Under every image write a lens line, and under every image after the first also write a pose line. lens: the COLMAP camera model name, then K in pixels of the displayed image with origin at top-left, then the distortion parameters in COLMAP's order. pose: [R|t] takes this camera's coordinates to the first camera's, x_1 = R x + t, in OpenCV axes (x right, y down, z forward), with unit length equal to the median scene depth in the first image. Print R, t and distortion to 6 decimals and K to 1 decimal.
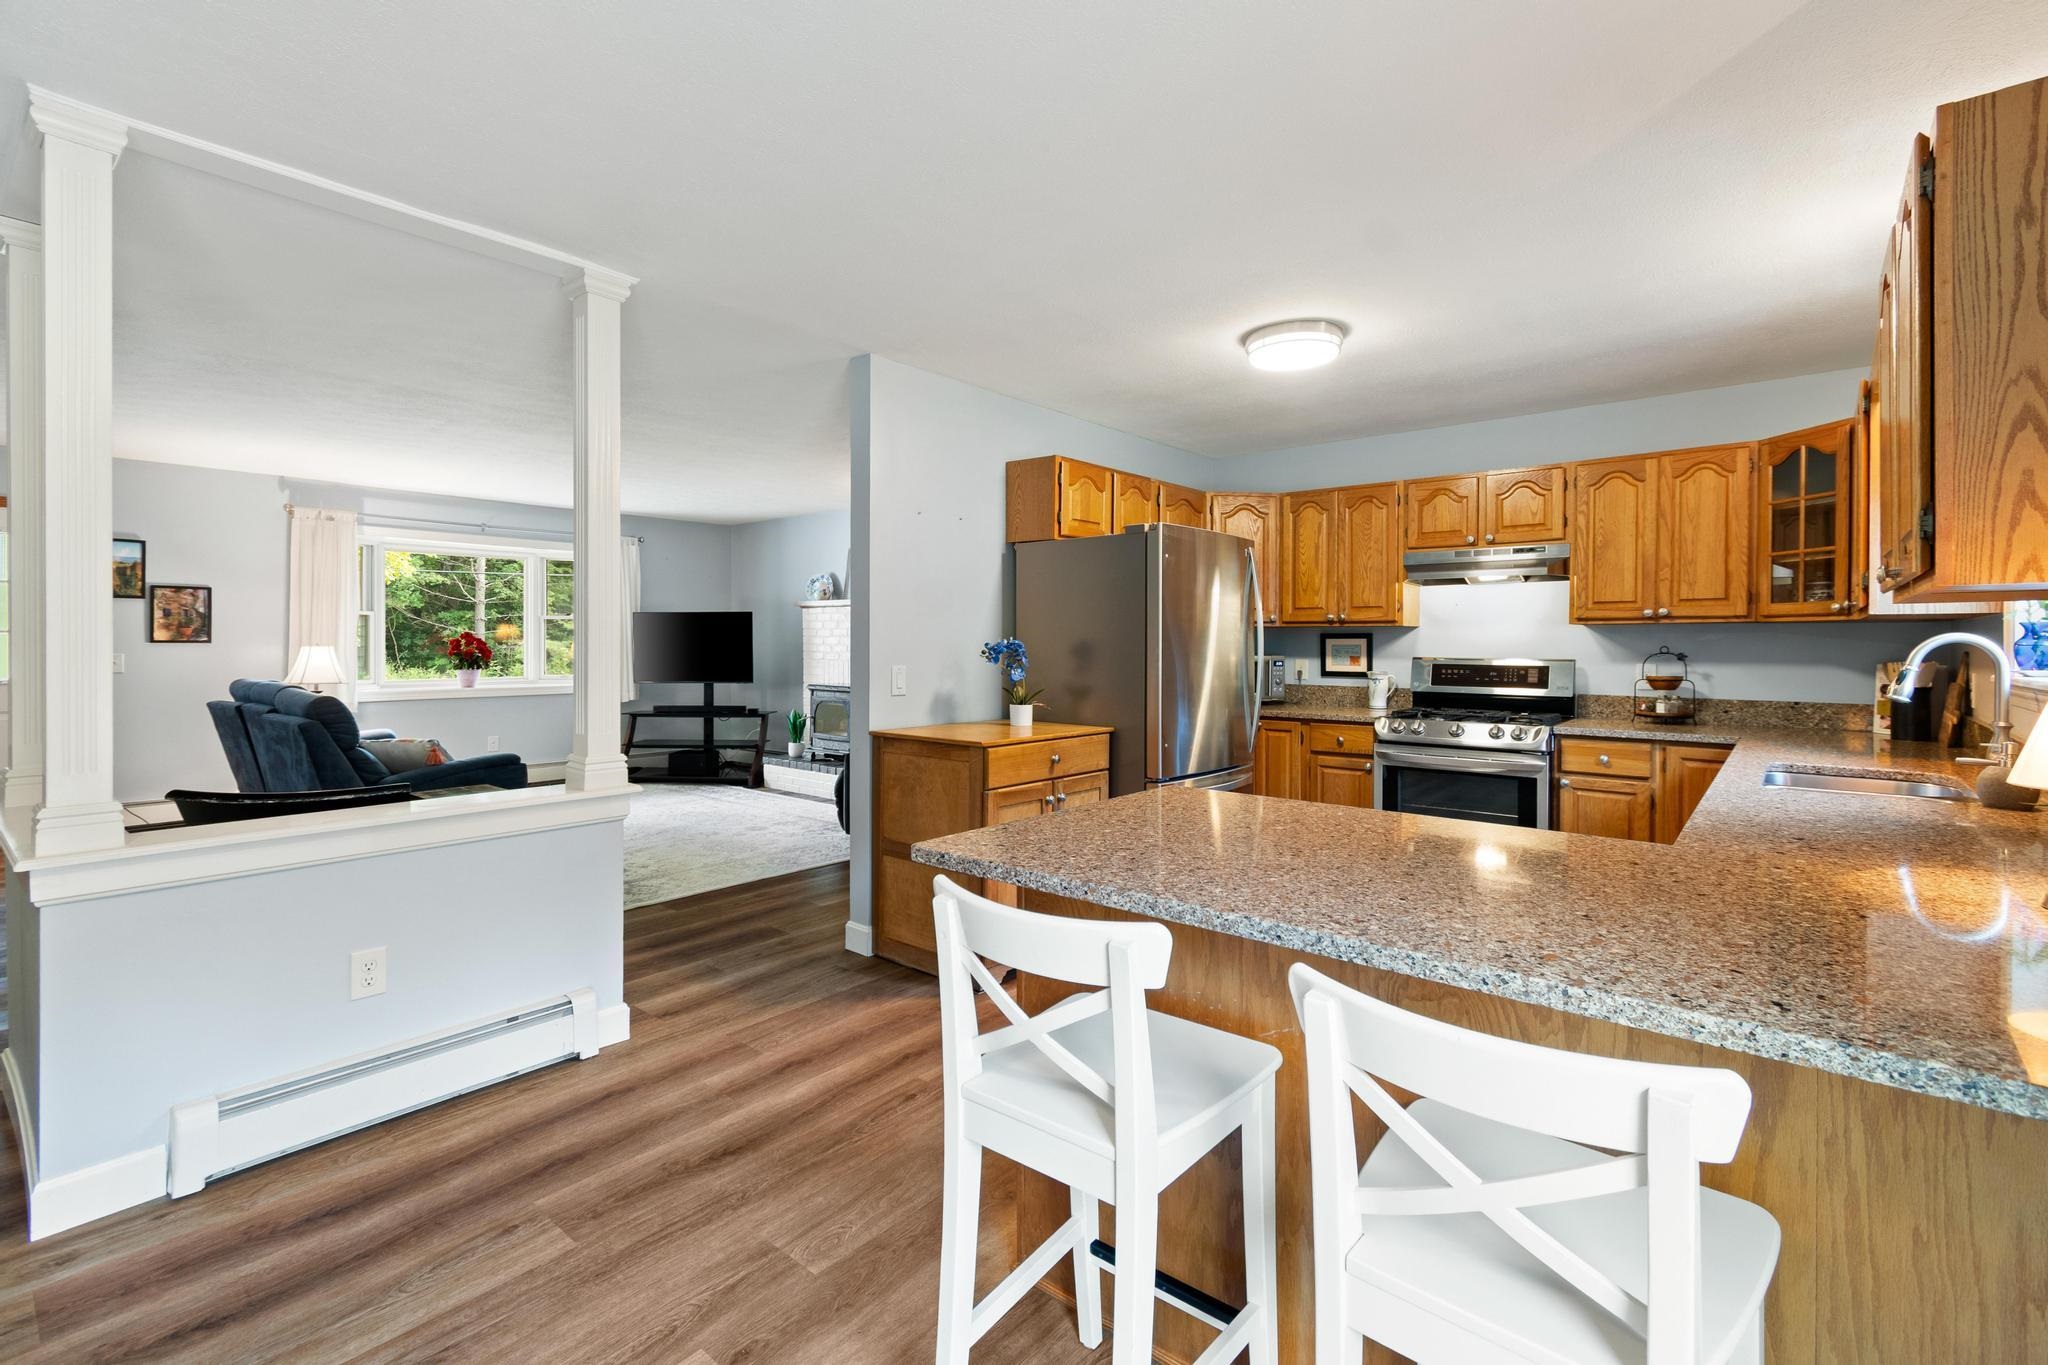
lens RADIAL K [[905.2, 0, 1026.1], [0, 905.2, 647.6], [0, 0, 1]] dist [0.016289, -0.010571]
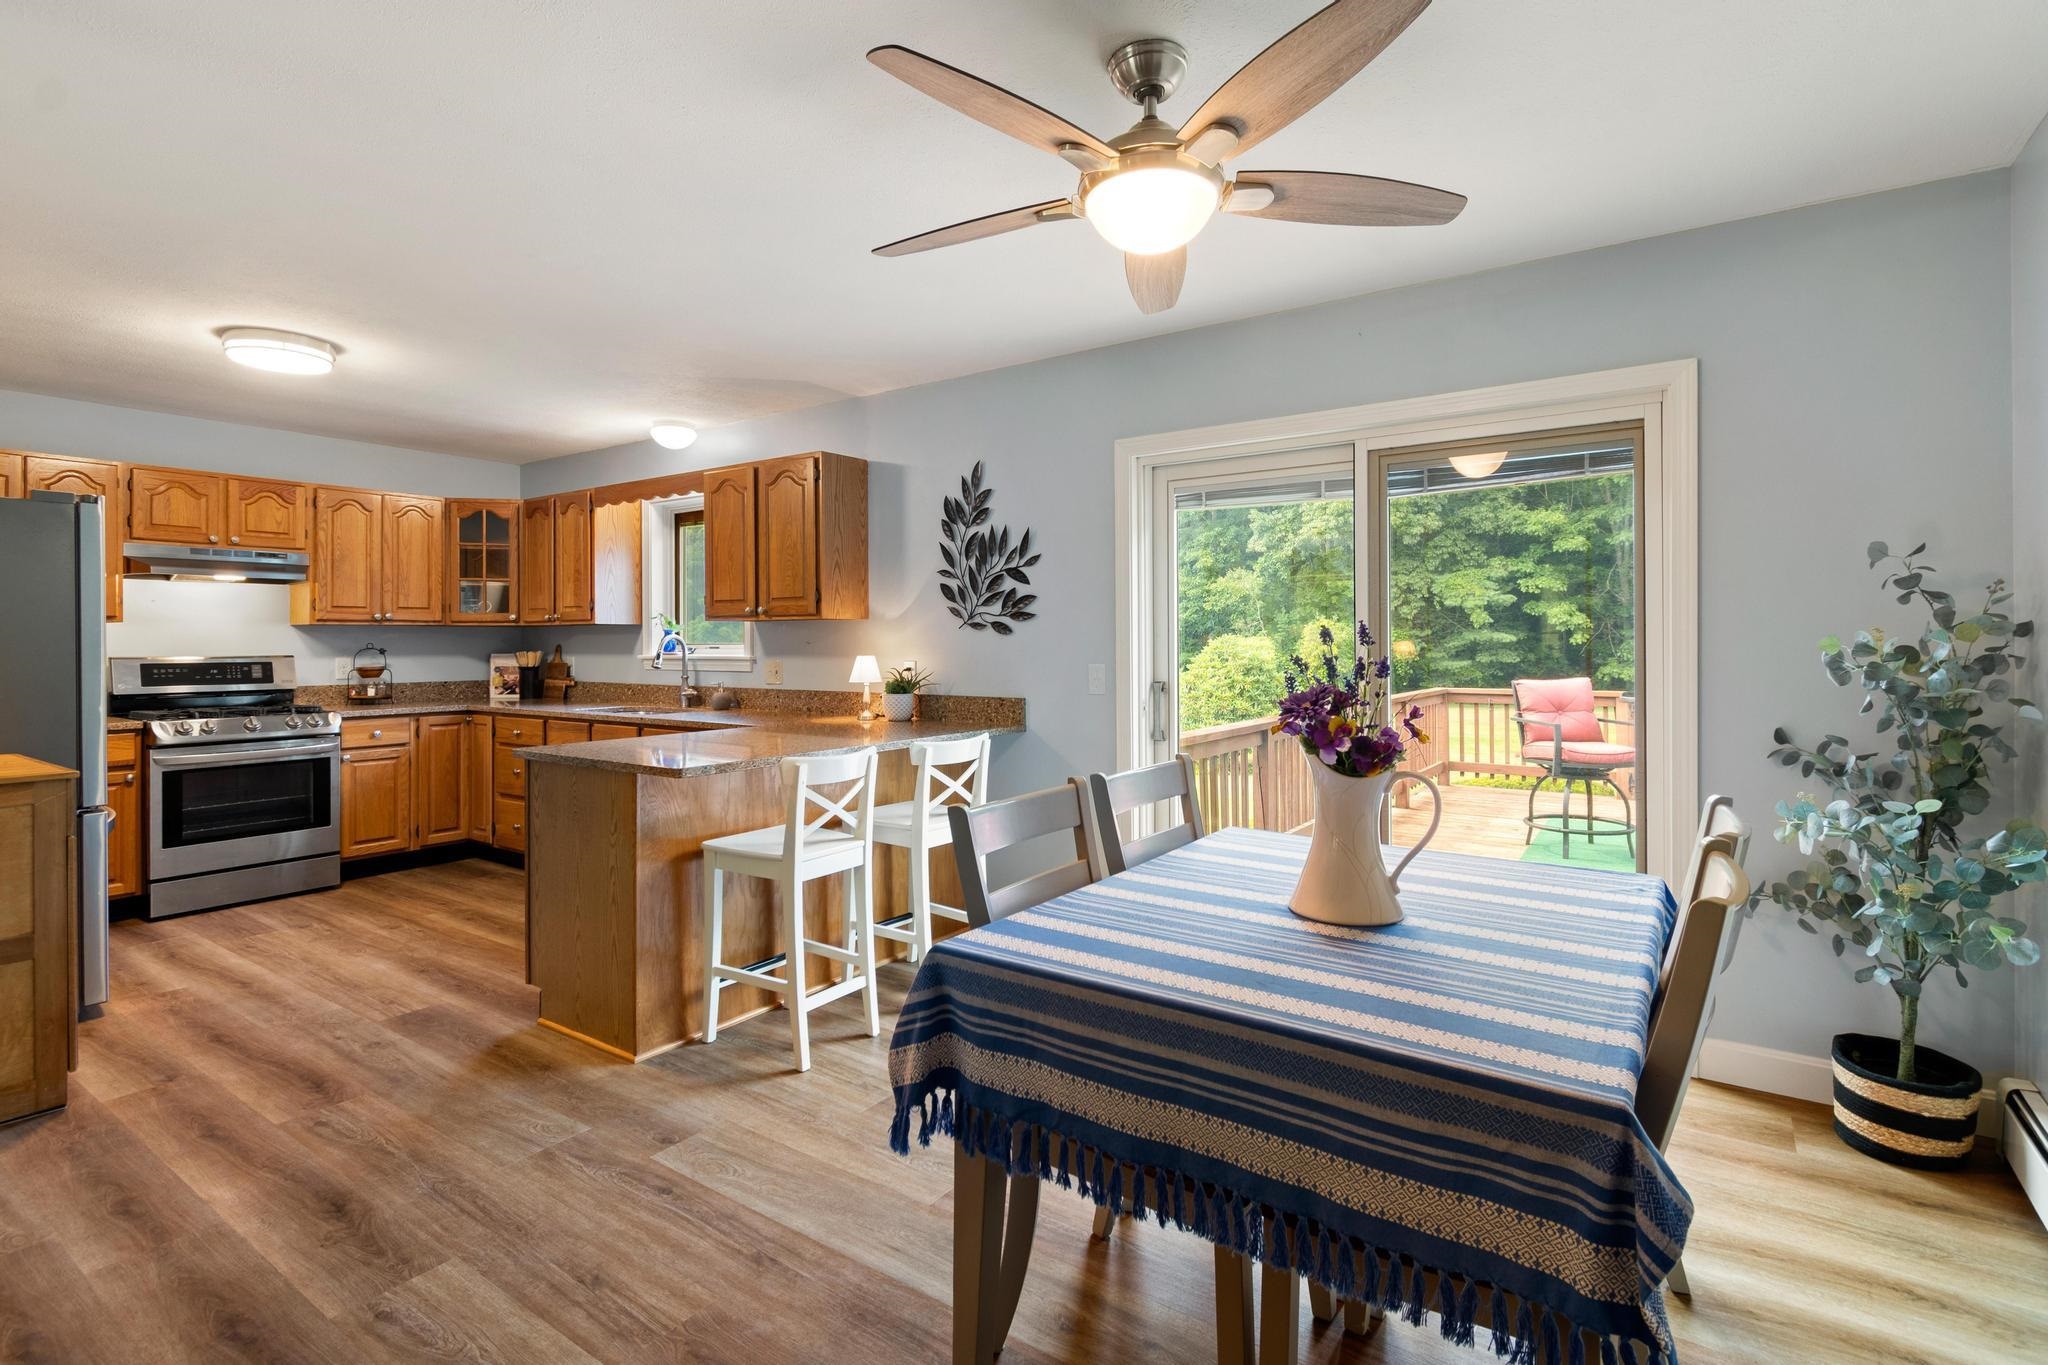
lens RADIAL K [[962.2, 0, 1029.2], [0, 962.2, 643.4], [0, 0, 1]] dist [-0.014833, -0.000079]
pose [[-0.092724, -0.004291, 0.995683, -0.488354], [0.008711, 0.999949, 0.005120, 0.000163], [-0.995654, 0.009148, -0.092682, 0.149573]]
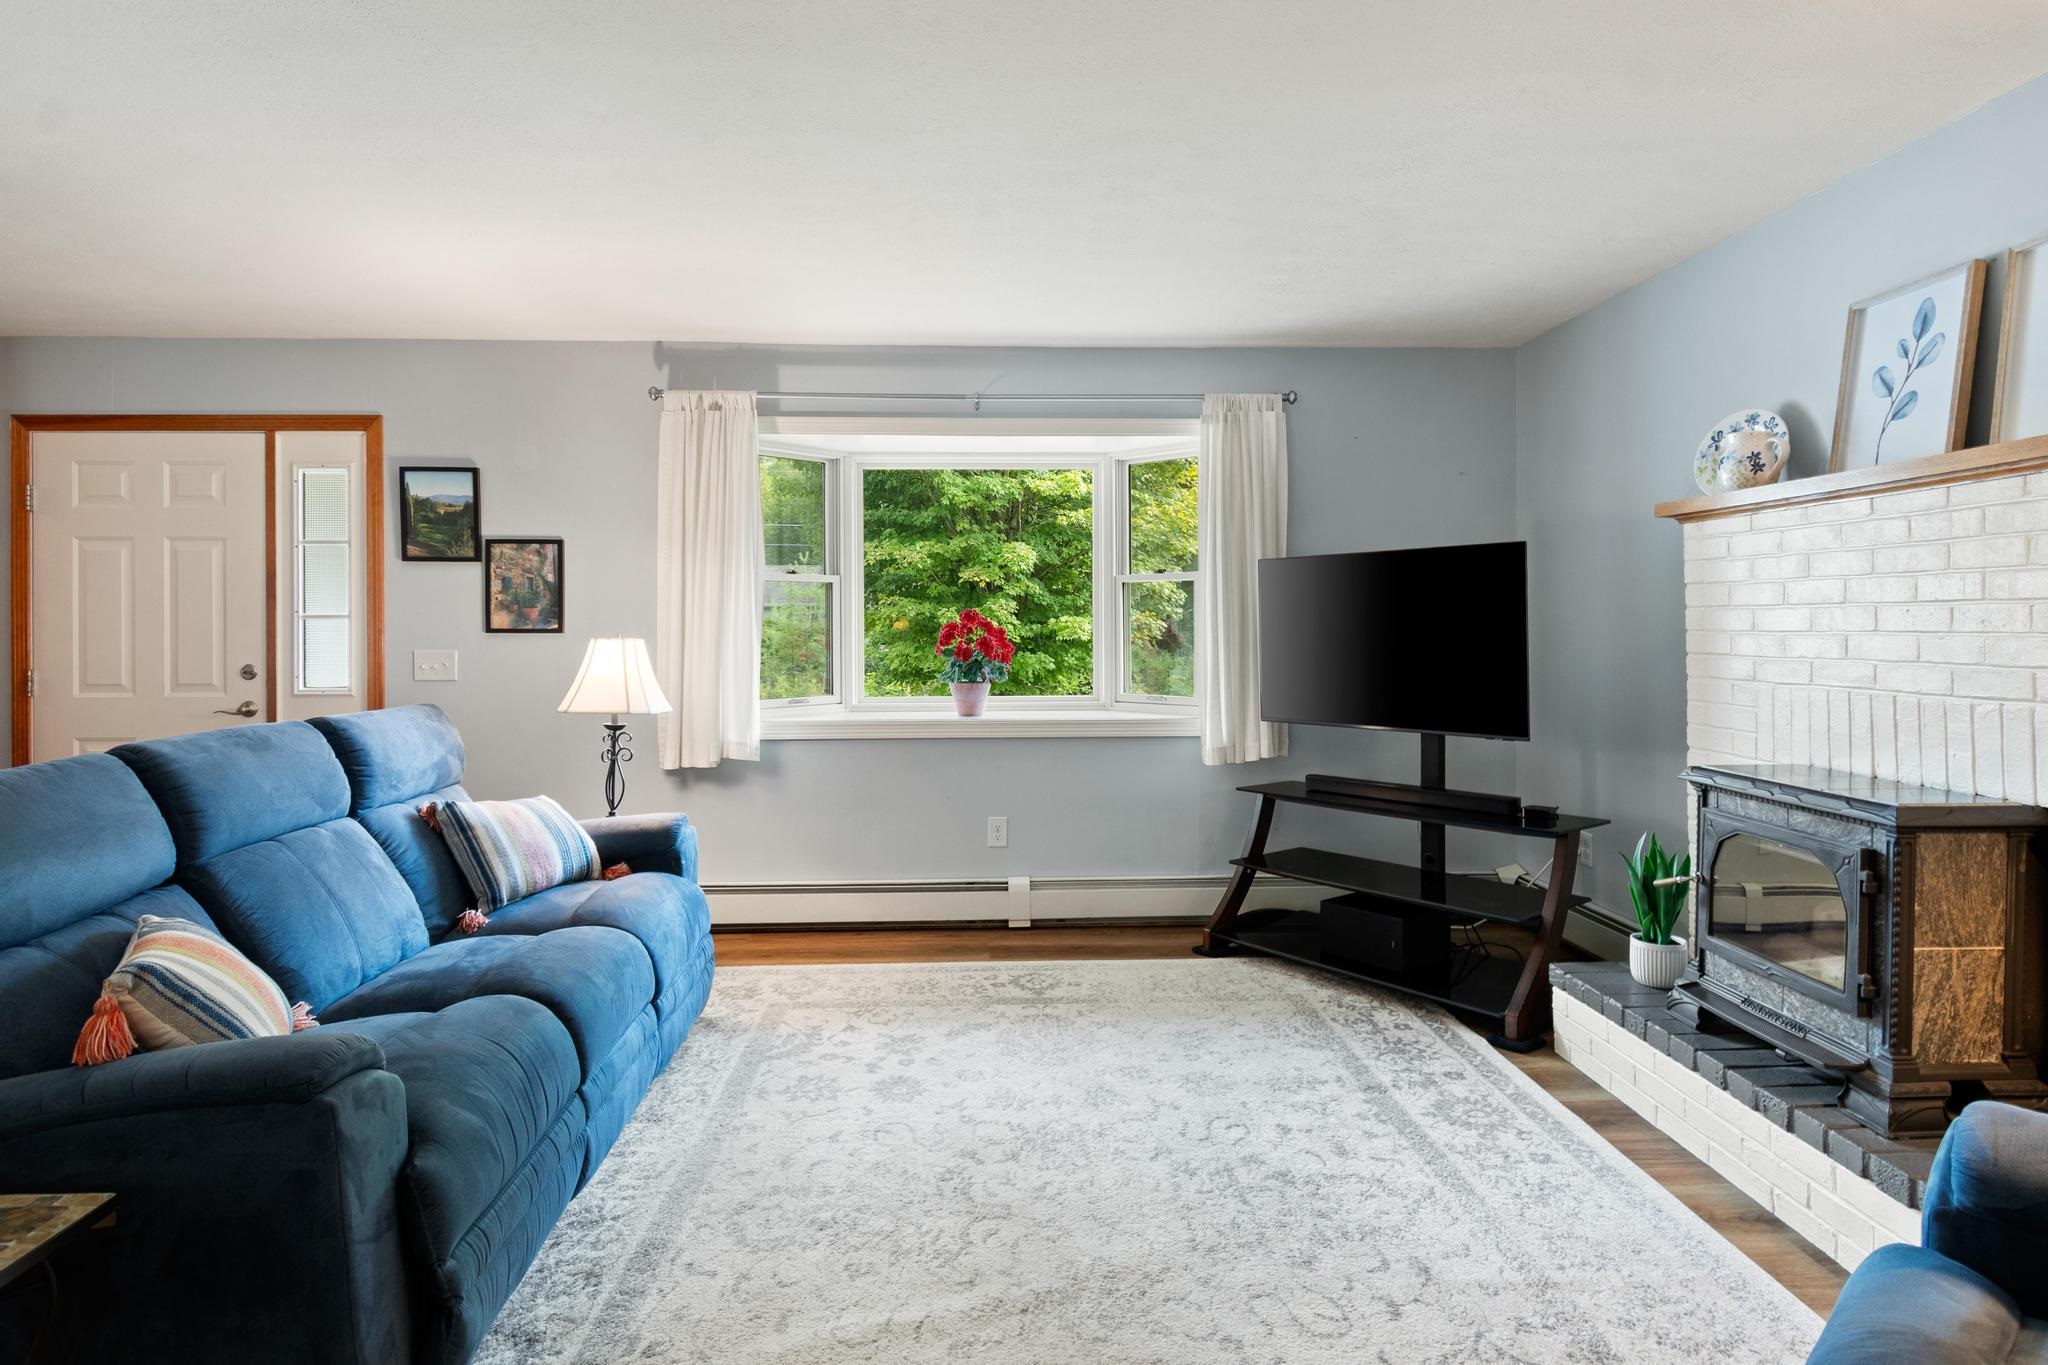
lens RADIAL K [[1134.7, 0, 1040.7], [0, 1134.7, 626.8], [0, 0, 1]] dist [0.000264, -0.000542]
pose [[0.682471, -0.004576, -0.730898, -0.140409], [0.000769, 0.999984, -0.005542, -0.004674], [0.730912, 0.003220, 0.682464, 0.733607]]
